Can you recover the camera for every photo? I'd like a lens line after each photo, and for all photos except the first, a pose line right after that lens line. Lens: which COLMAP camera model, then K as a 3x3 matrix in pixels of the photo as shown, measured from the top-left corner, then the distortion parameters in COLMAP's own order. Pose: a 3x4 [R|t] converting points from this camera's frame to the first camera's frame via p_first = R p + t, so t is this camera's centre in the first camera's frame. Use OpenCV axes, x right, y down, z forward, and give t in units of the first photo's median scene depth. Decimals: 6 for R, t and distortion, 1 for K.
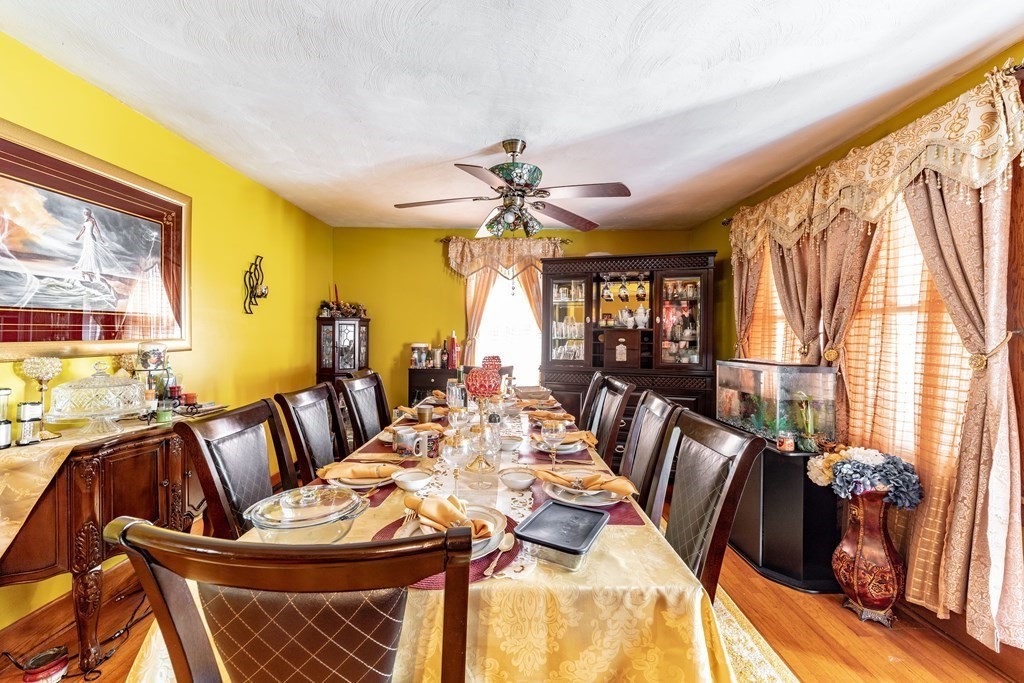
lens RADIAL K [[412.4, 0, 511.9], [0, 412.4, 340.5], [0, 0, 1]] dist [0.004047, -0.000698]
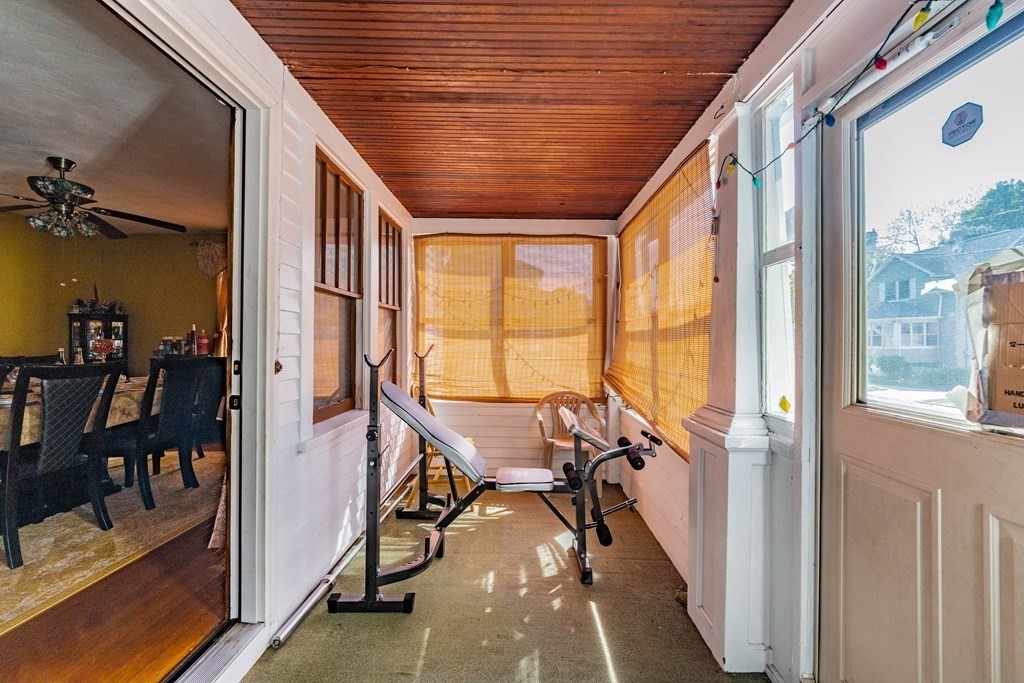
lens RADIAL K [[412.4, 0, 513.1], [0, 412.4, 341.8], [0, 0, 1]] dist [0.004047, -0.000698]
pose [[0.999774, -0.012758, -0.016993, 1.050111], [0.012439, 0.999747, -0.018761, 0.077927], [0.017228, 0.018545, 0.999680, -0.155358]]
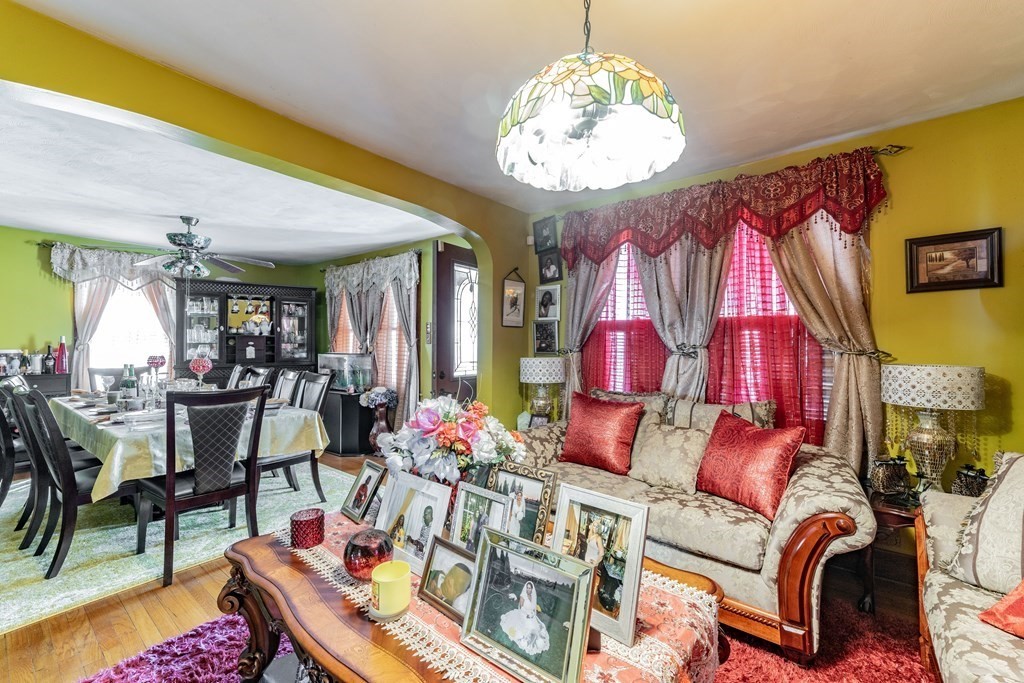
lens RADIAL K [[412.4, 0, 509.1], [0, 412.4, 339.2], [0, 0, 1]] dist [0.004047, -0.000698]
pose [[0.619396, -0.004332, 0.785067, -0.366796], [0.012268, 0.999916, -0.004162, 0.001935], [-0.784983, 0.012209, 0.619397, -0.702869]]
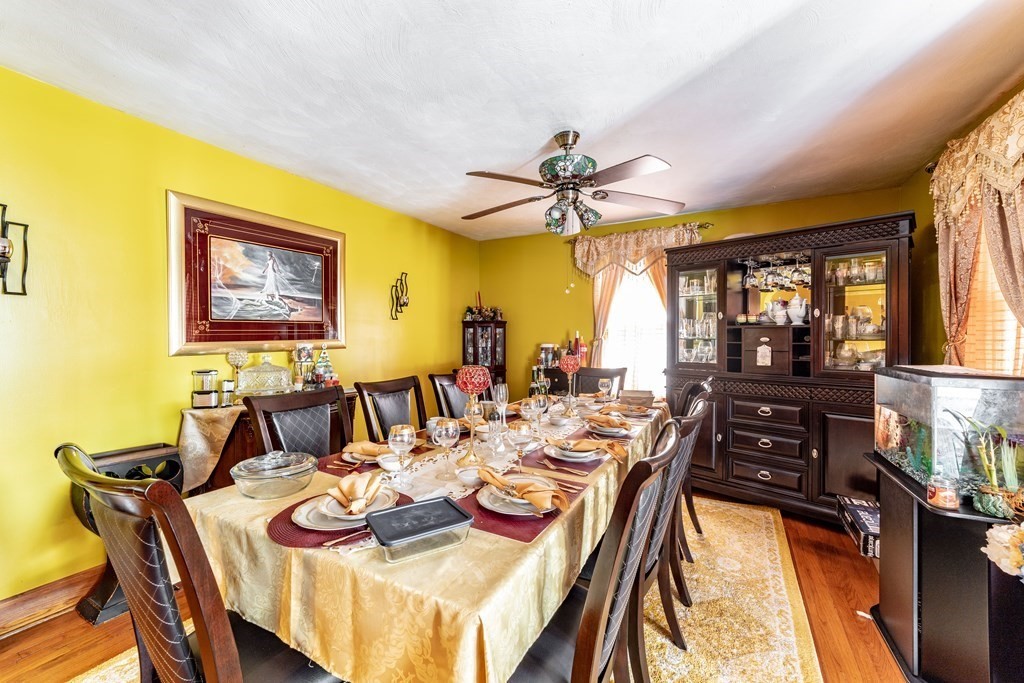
lens RADIAL K [[412.4, 0, 511.3], [0, 412.4, 337.9], [0, 0, 1]] dist [0.004047, -0.000698]
pose [[0.879717, -0.006338, -0.475455, 0.267669], [0.001551, 0.999944, -0.010459, 0.004262], [0.475495, 0.008464, 0.879678, 0.070962]]
